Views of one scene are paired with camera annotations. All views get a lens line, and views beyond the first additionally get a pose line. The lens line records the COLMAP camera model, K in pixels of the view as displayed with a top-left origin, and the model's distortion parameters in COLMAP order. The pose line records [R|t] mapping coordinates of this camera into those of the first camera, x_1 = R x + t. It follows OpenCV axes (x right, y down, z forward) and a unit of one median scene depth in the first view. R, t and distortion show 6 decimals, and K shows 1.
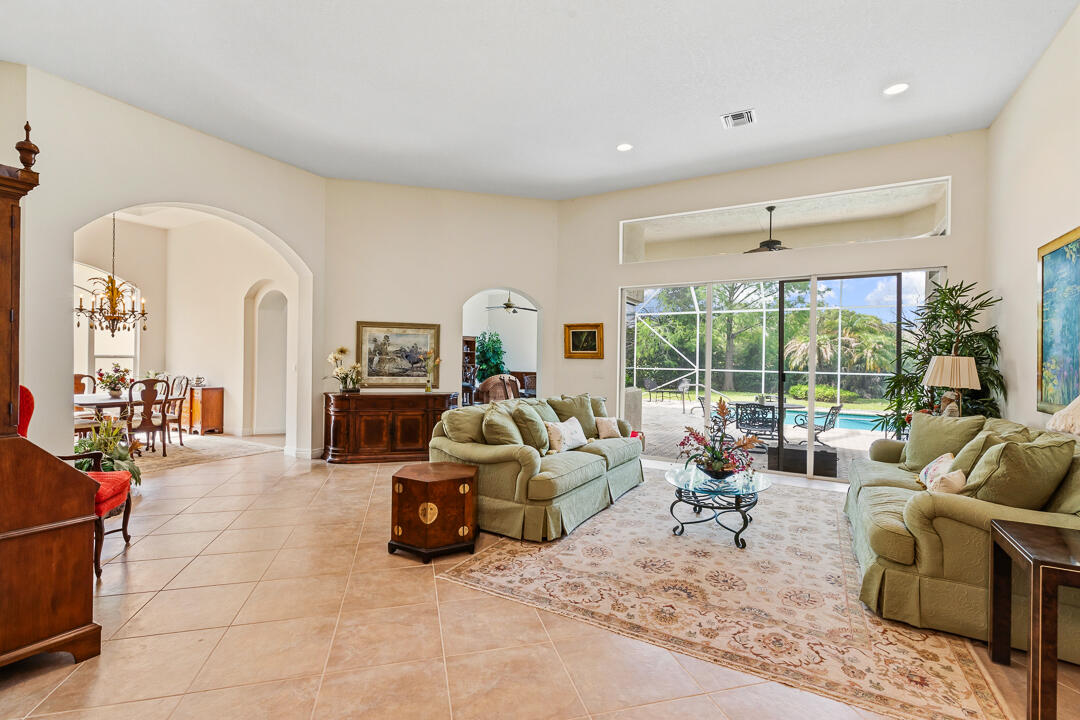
lens RADIAL K [[483.5, 0, 539.0], [0, 483.5, 364.9], [0, 0, 1]] dist [0.001283, -0.000075]
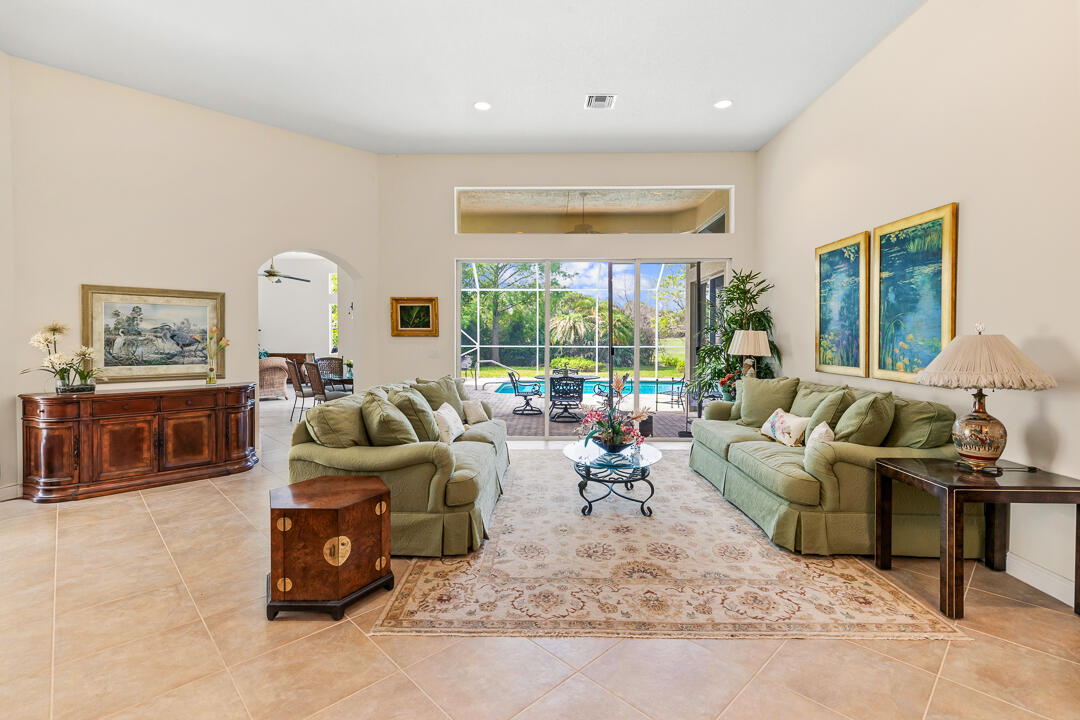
lens RADIAL K [[488.9, 0, 541.0], [0, 488.9, 350.9], [0, 0, 1]] dist [0.002877, -0.000169]
pose [[0.876183, -0.026648, 0.481241, -0.265827], [0.018153, 0.999587, 0.022299, -0.004052], [-0.481637, -0.010802, 0.876304, 0.182551]]
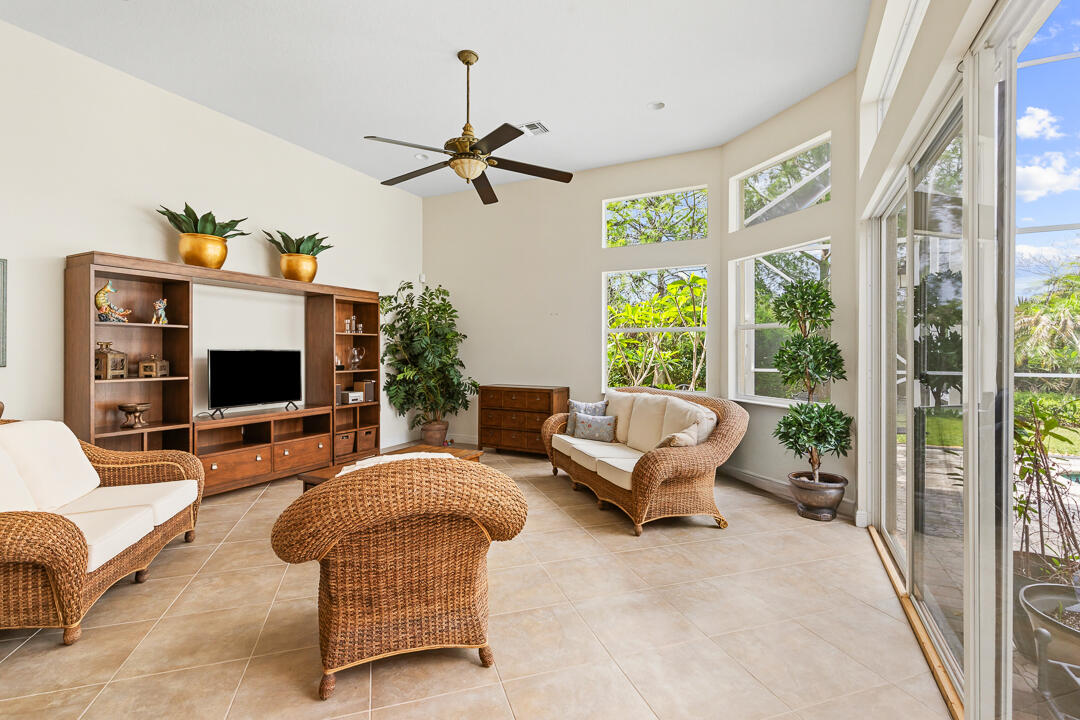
lens RADIAL K [[488.9, 0, 541.0], [0, 488.9, 350.9], [0, 0, 1]] dist [0.002877, -0.000169]
pose [[0.998465, -0.011098, 0.054269, -0.149160], [0.011914, 0.999820, -0.014735, -0.037879], [-0.054095, 0.015359, 0.998418, 2.999728]]
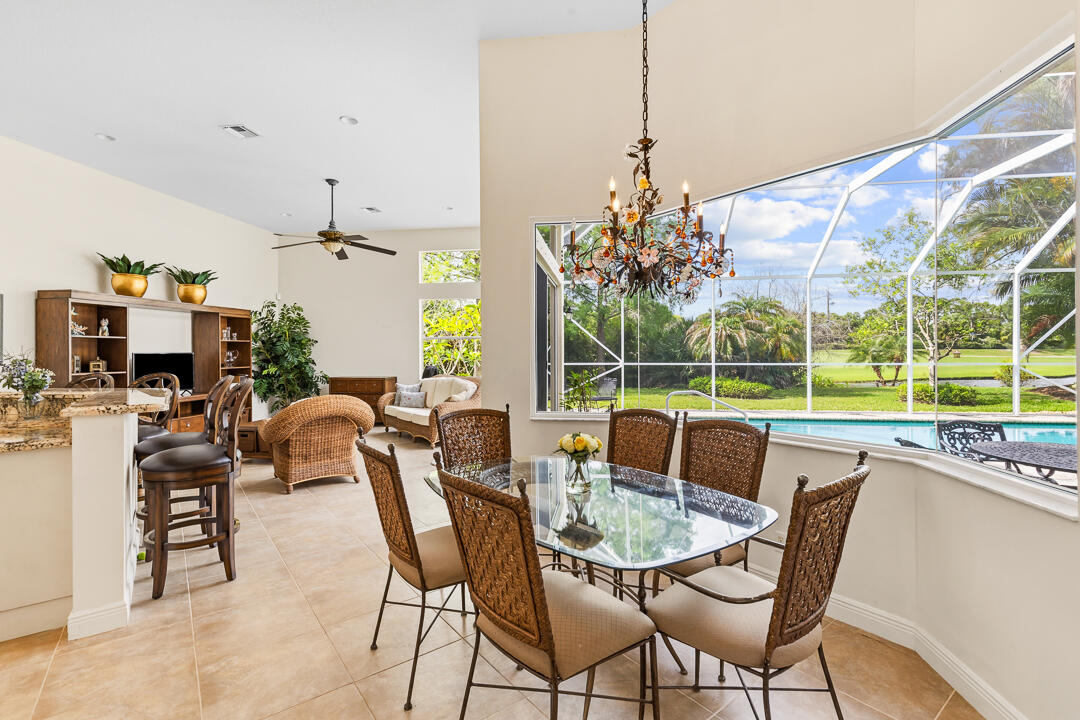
lens RADIAL K [[488.9, 0, 541.0], [0, 488.9, 350.9], [0, 0, 1]] dist [0.002877, -0.000169]
pose [[0.924786, -0.017691, 0.380076, -0.230257], [0.022654, 0.999706, -0.008590, -0.028105], [-0.379813, 0.016554, 0.924915, 2.046564]]
